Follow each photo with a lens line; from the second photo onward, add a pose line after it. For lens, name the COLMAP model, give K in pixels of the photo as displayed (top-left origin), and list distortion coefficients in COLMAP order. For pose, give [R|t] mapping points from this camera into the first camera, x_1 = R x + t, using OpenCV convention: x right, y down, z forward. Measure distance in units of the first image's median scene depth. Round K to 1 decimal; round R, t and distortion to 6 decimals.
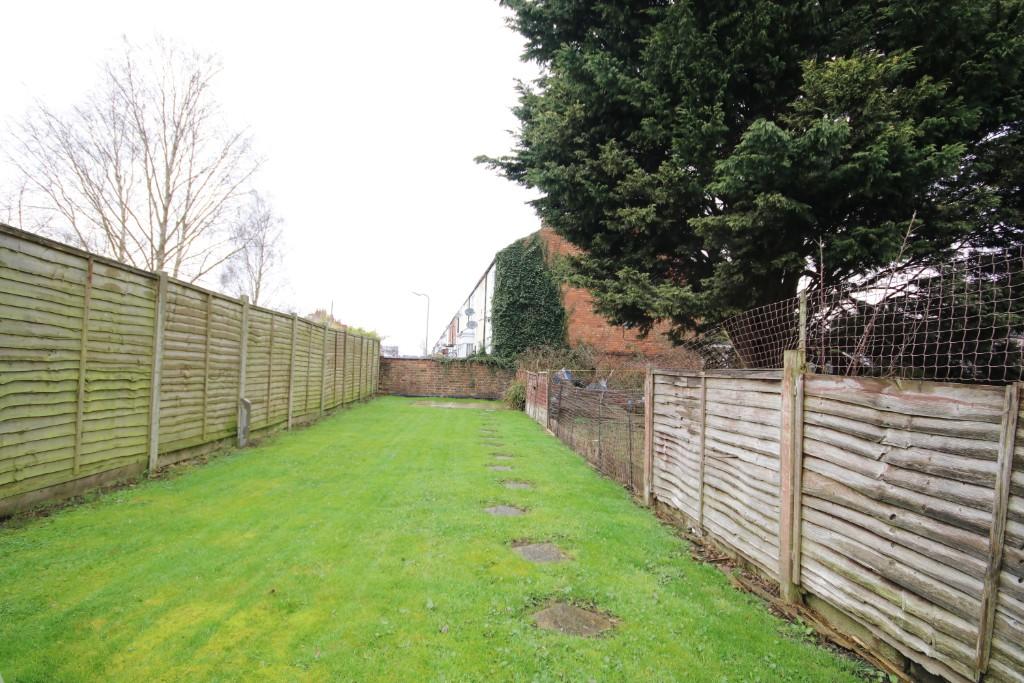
lens RADIAL K [[534.8, 0, 512.0], [0, 534.8, 341.5], [0, 0, 1]] dist [-0.000089, -0.000278]
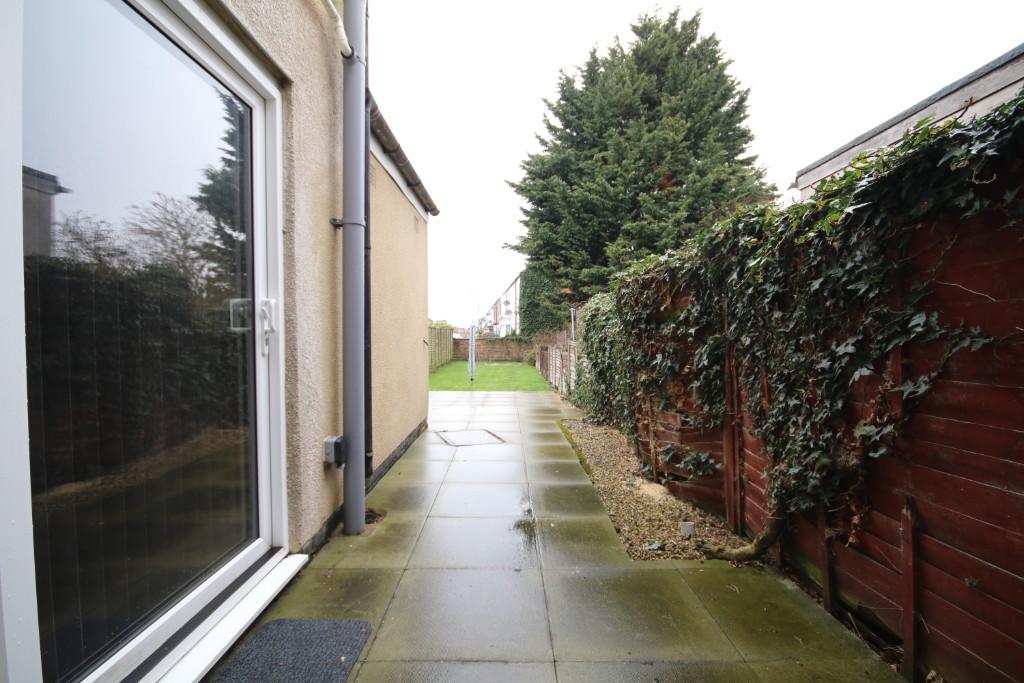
lens RADIAL K [[534.8, 0, 512.0], [0, 534.8, 341.5], [0, 0, 1]] dist [-0.000089, -0.000278]
pose [[0.995574, -0.036999, -0.086386, 0.083507], [0.041872, 0.997592, 0.055297, -0.047638], [0.084132, -0.058670, 0.994726, -0.663654]]
